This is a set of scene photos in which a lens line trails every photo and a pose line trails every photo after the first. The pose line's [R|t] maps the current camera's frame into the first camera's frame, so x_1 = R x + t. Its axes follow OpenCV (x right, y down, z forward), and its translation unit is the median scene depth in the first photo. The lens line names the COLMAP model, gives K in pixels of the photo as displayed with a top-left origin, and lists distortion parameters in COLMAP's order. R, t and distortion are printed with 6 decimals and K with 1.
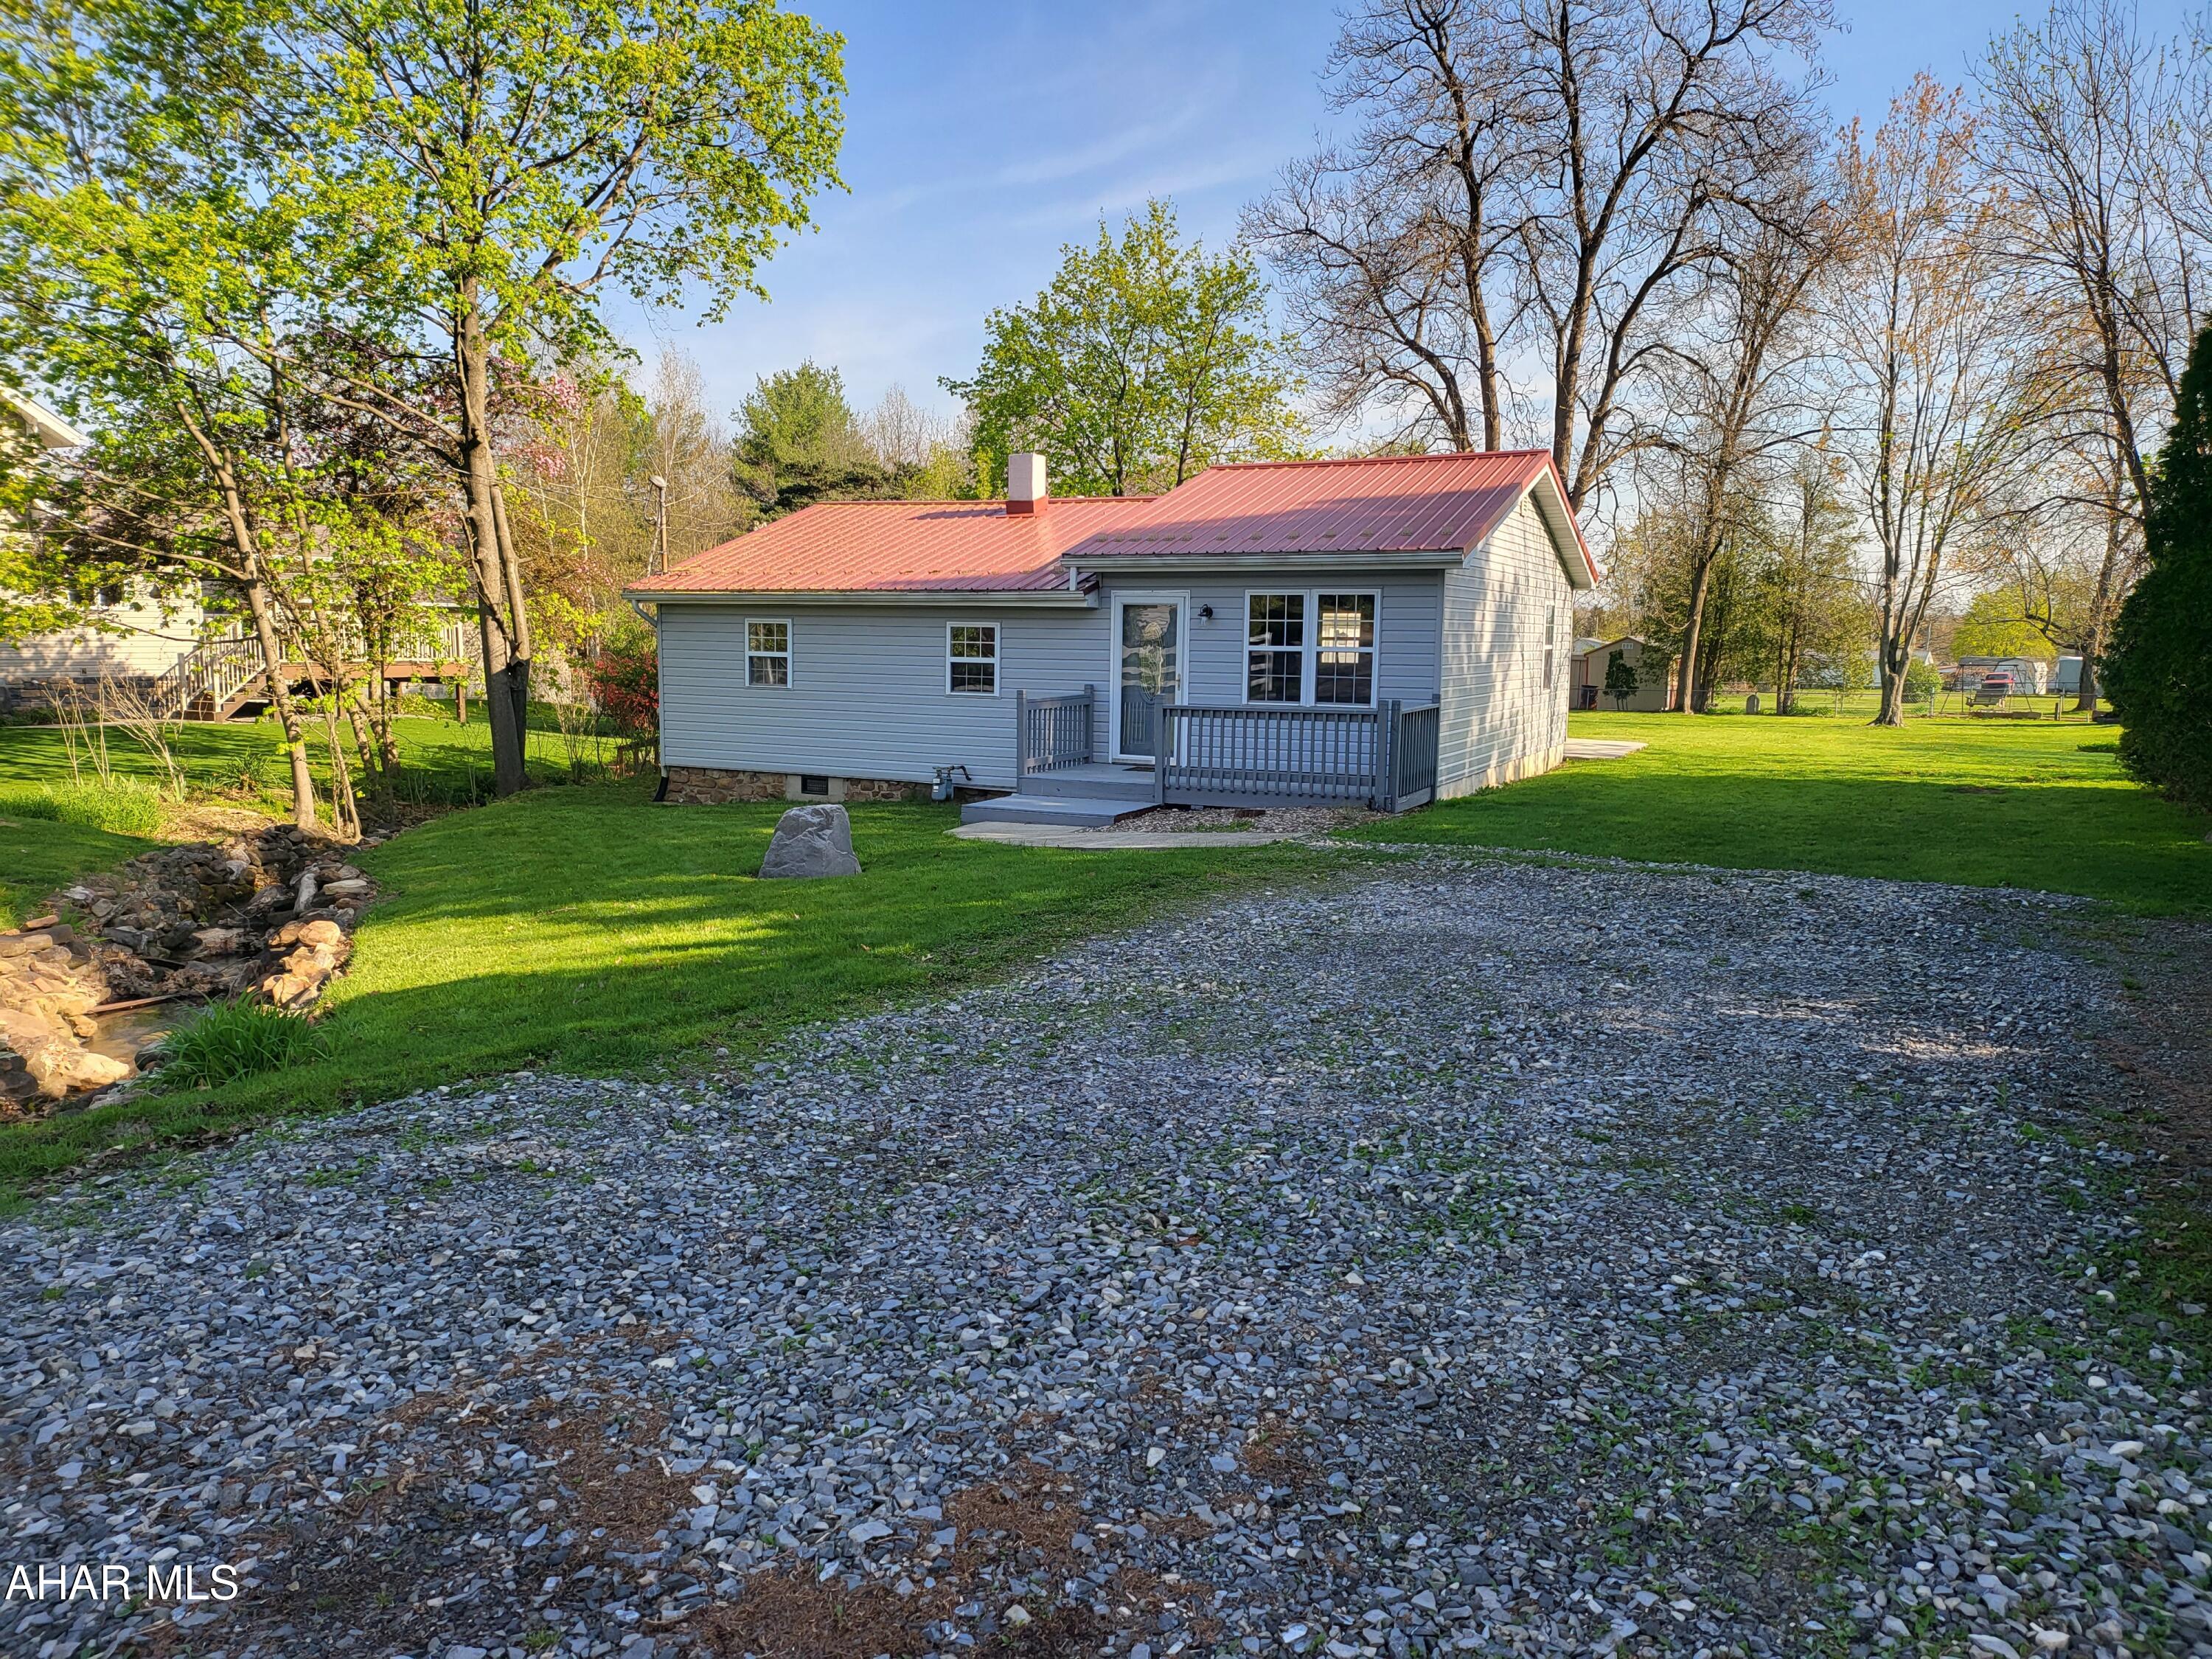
lens RADIAL K [[1546.0, 0, 1105.2], [0, 1546.0, 801.9], [0, 0, 1]] dist [0.074772, -0.097814]
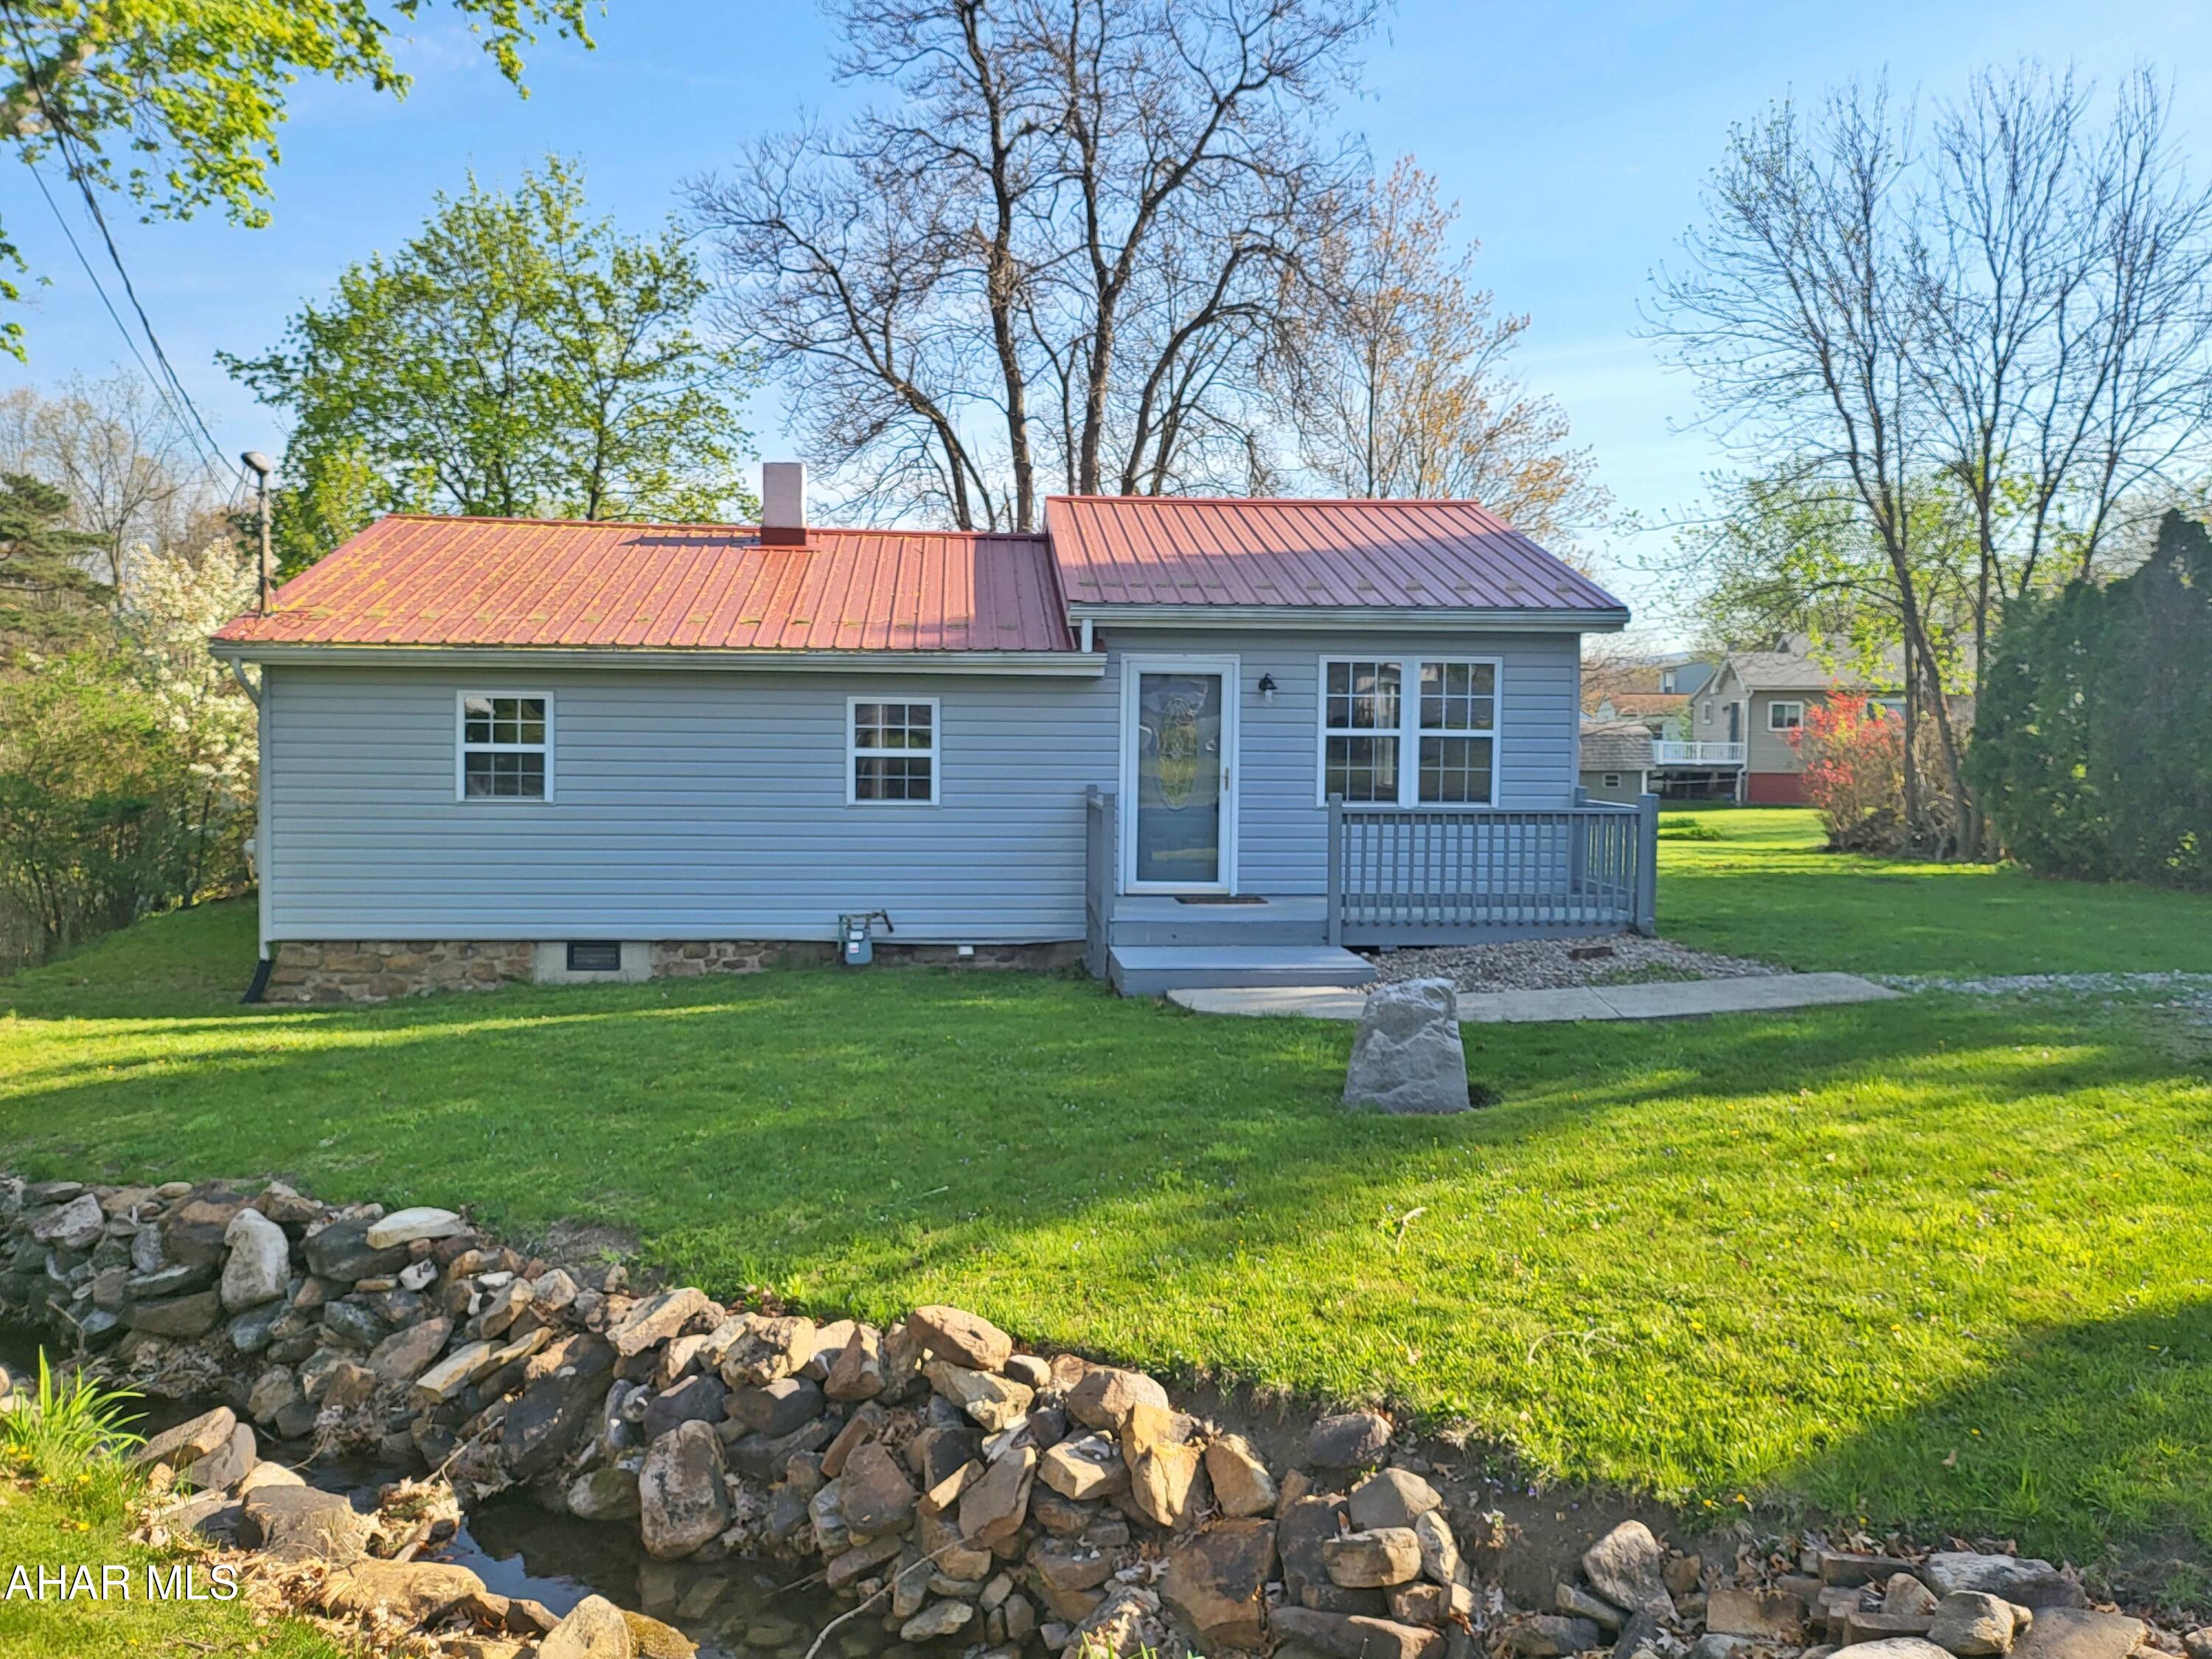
lens RADIAL K [[1786.8, 0, 1102.6], [0, 1786.8, 801.3], [0, 0, 1]] dist [0.032022, -0.001181]
pose [[0.855620, -0.023235, 0.517082, -0.348905], [0.058138, 0.996984, -0.051403, -0.021570], [-0.514329, 0.074044, 0.854391, 0.246712]]
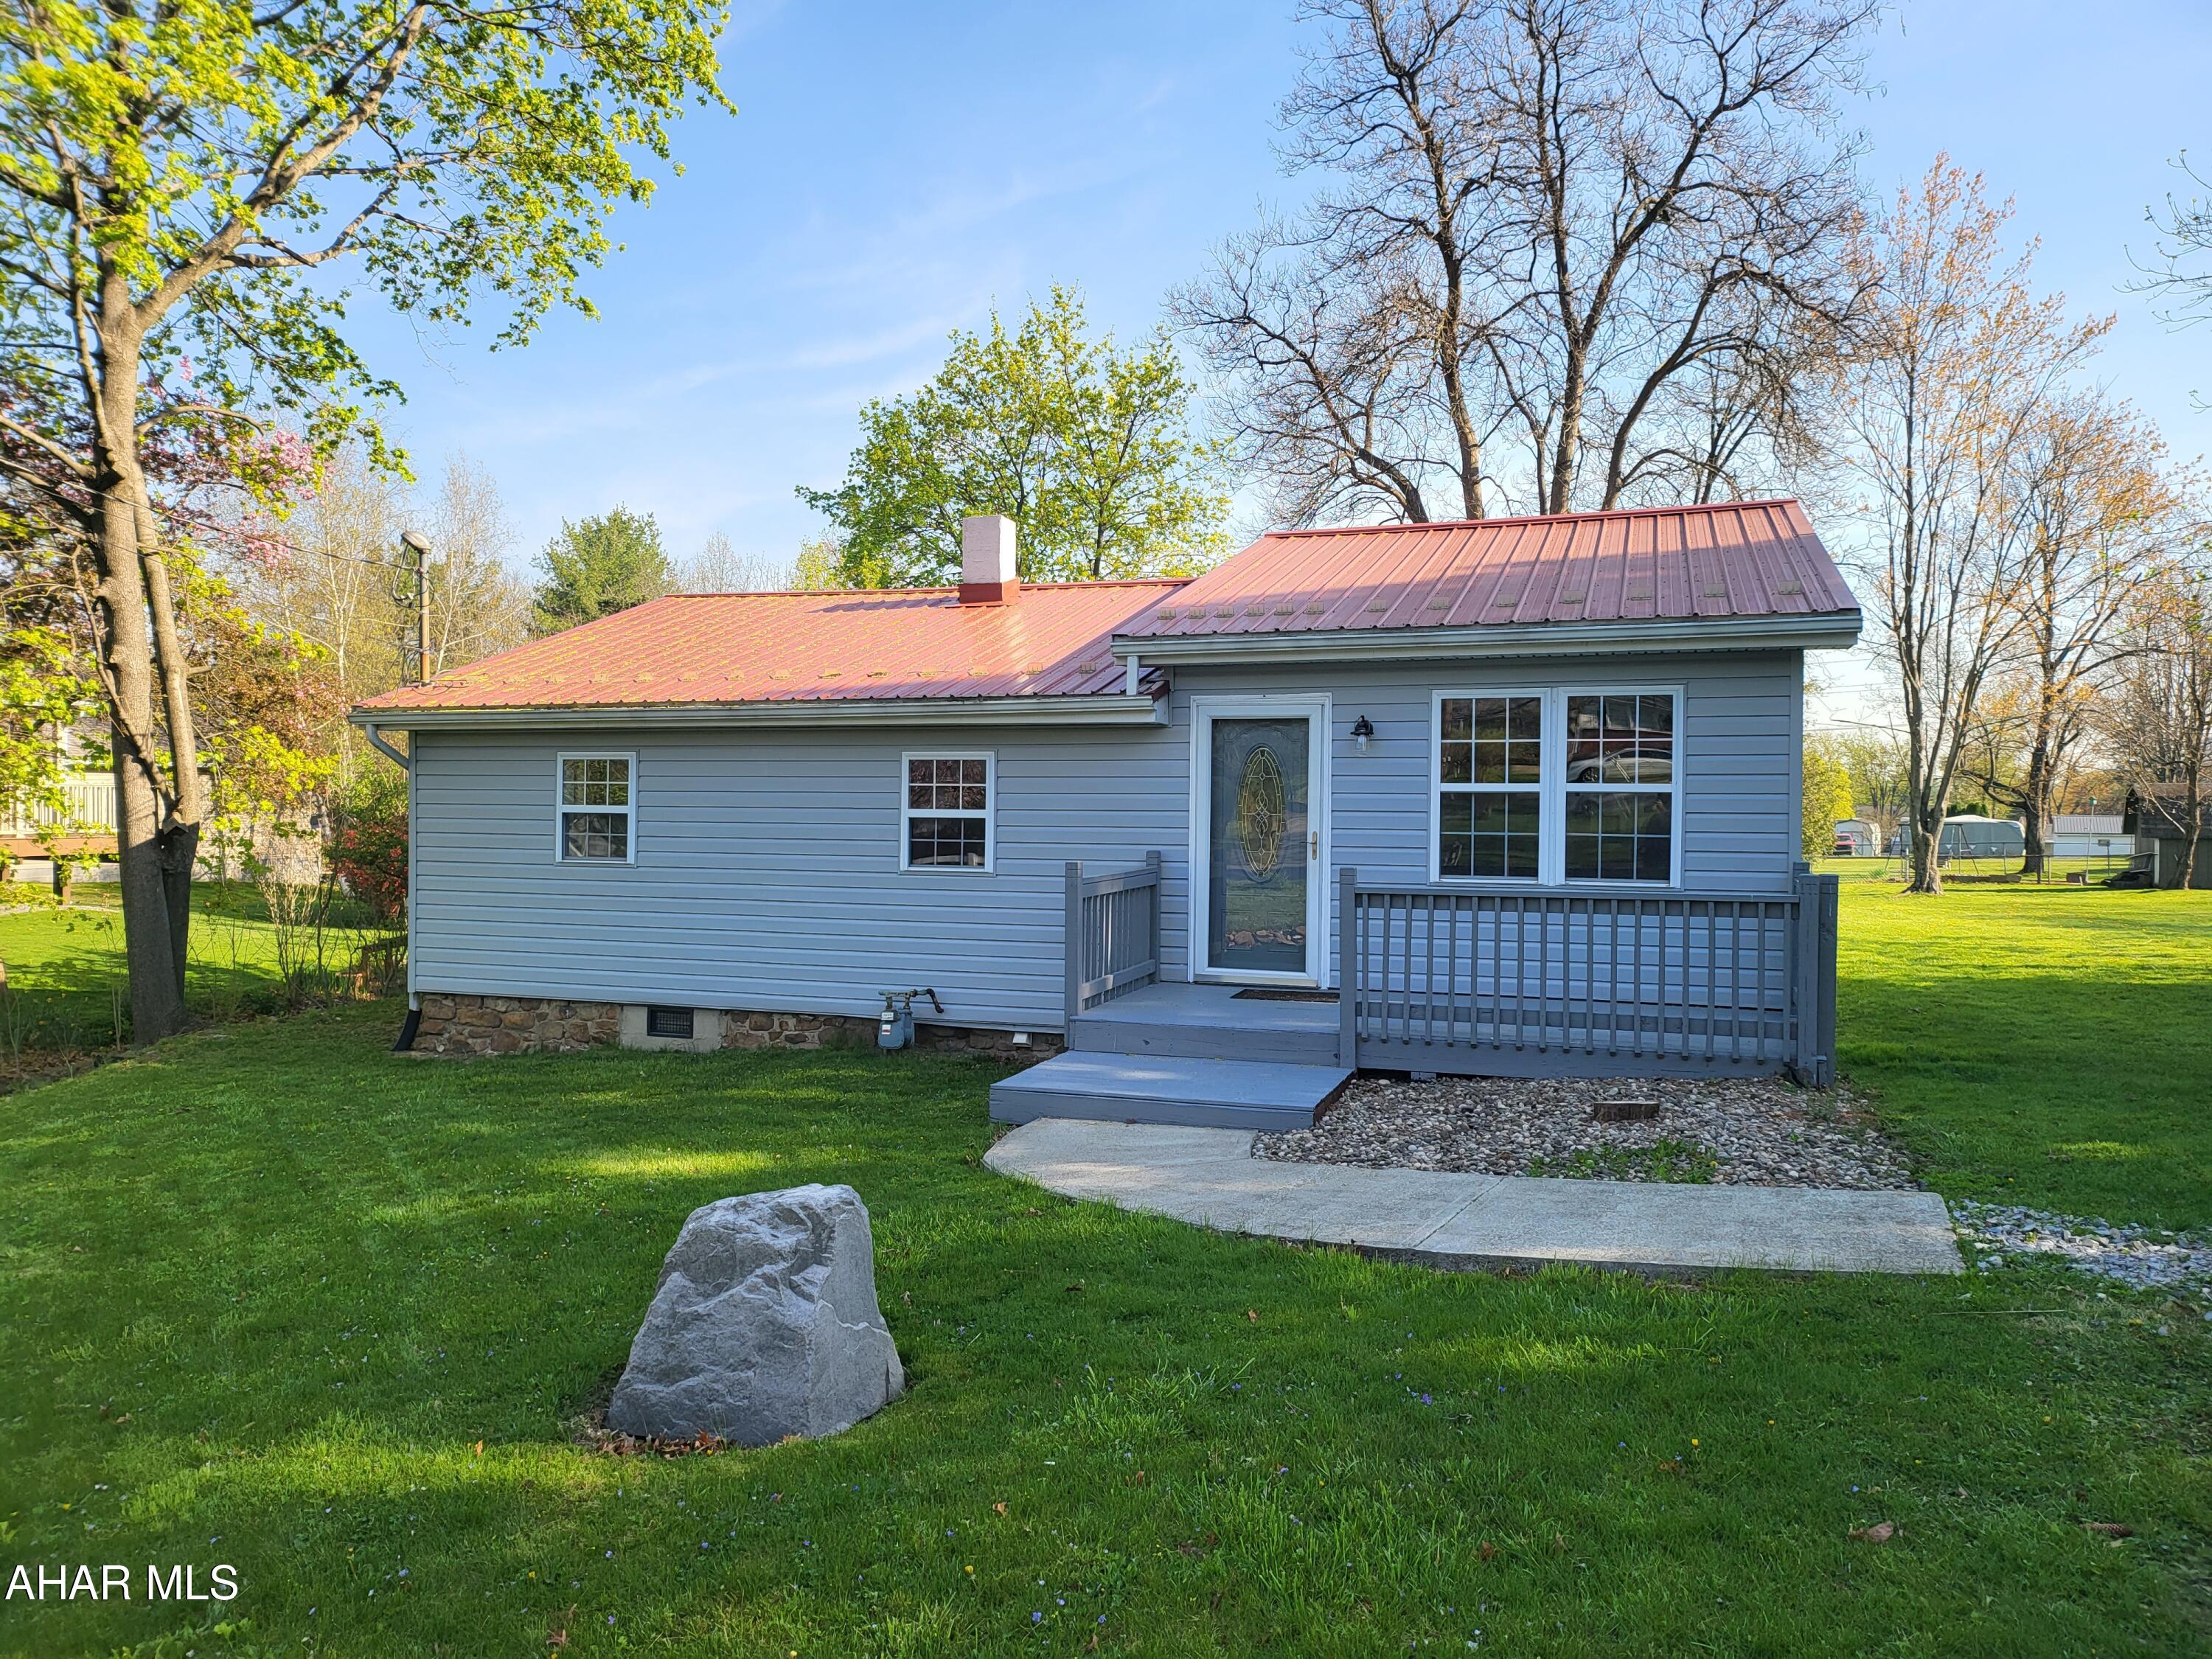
lens RADIAL K [[1546.0, 0, 1105.2], [0, 1546.0, 801.9], [0, 0, 1]] dist [0.074772, -0.097814]
pose [[0.992664, -0.006499, 0.120732, -0.082721], [0.019525, 0.994065, -0.107022, -0.025493], [-0.119320, 0.108594, 0.986899, 0.333597]]
